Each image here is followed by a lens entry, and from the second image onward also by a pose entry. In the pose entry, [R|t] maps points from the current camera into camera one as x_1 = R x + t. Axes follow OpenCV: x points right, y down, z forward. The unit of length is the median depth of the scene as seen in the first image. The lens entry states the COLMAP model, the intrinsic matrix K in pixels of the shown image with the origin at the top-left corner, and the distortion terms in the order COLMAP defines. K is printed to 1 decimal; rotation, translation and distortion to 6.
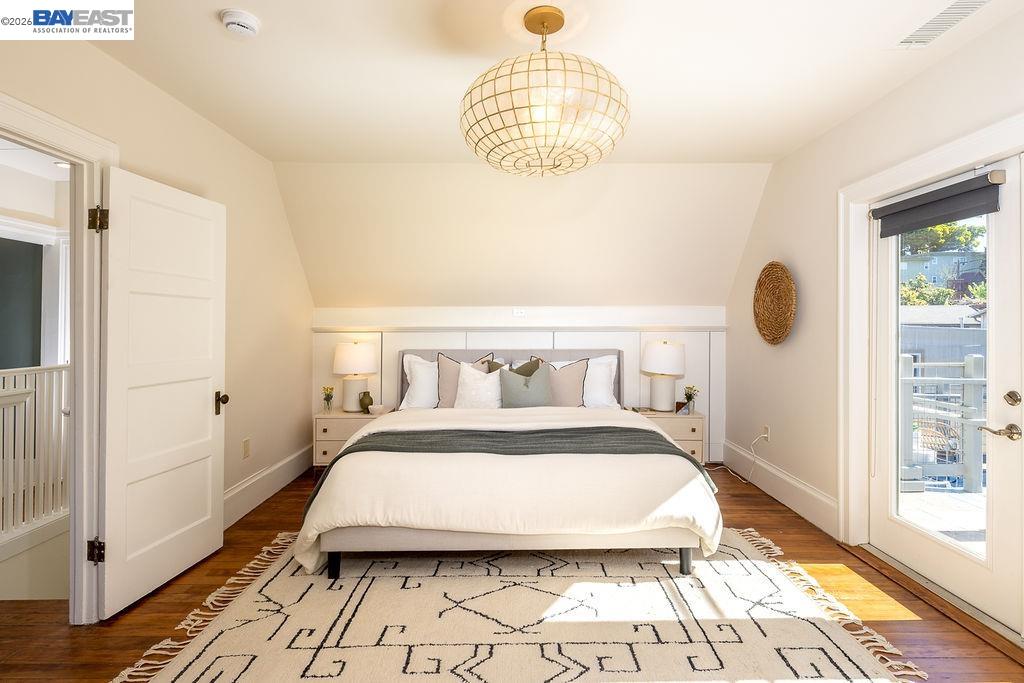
lens RADIAL K [[502.9, 0, 512.2], [0, 502.9, 324.6], [0, 0, 1]] dist [-0.000949, -0.000452]
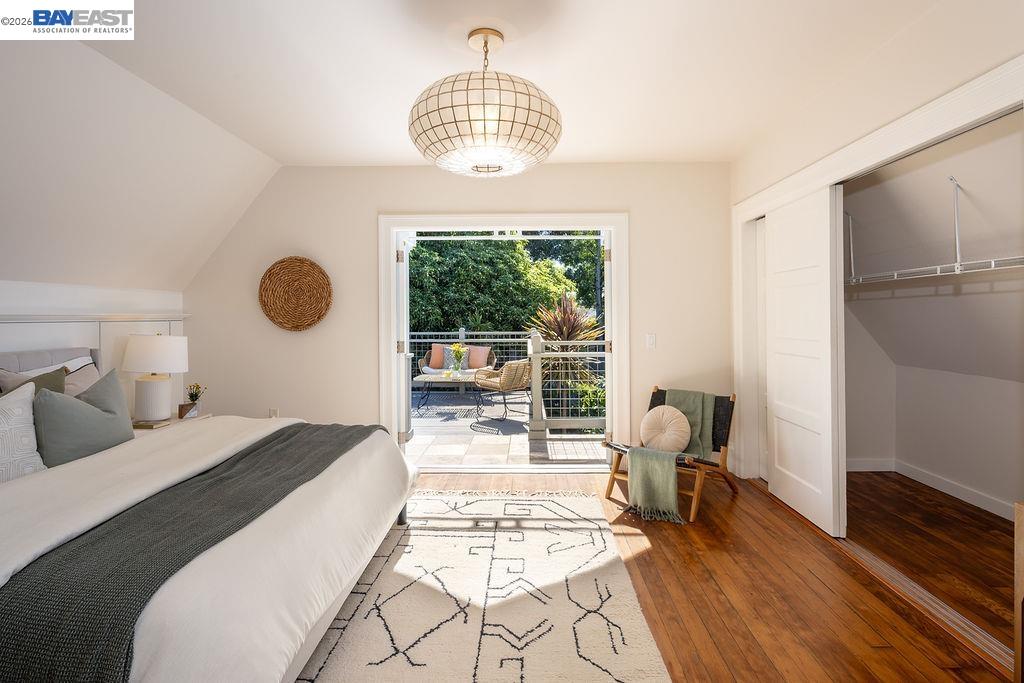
lens RADIAL K [[494.4, 0, 516.7], [0, 494.4, 318.7], [0, 0, 1]] dist [0.002508, -0.000077]
pose [[0.024856, -0.001184, 0.999690, -0.842256], [-0.001710, 0.999998, 0.001227, 0.013999], [-0.999690, -0.001740, 0.024854, 0.738776]]
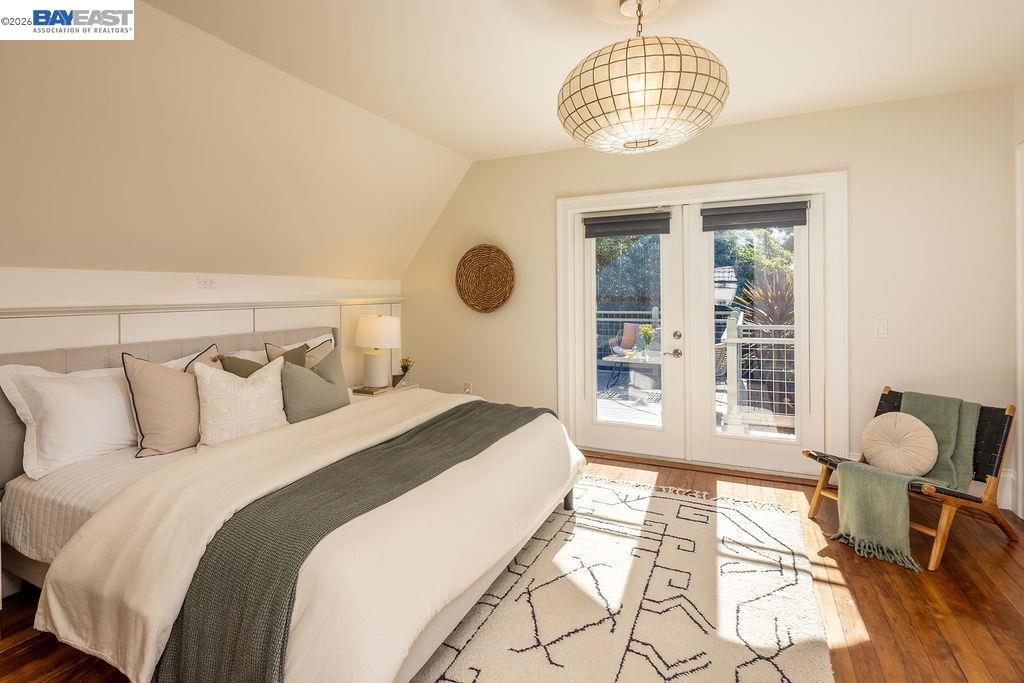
lens RADIAL K [[491.8, 0, 516.1], [0, 491.8, 300.5], [0, 0, 1]] dist [0.001644, -0.002994]
pose [[0.427715, -0.015709, 0.903777, -0.776341], [0.007048, 0.999877, 0.014044, -0.010716], [-0.903886, 0.000363, 0.427773, 0.649713]]
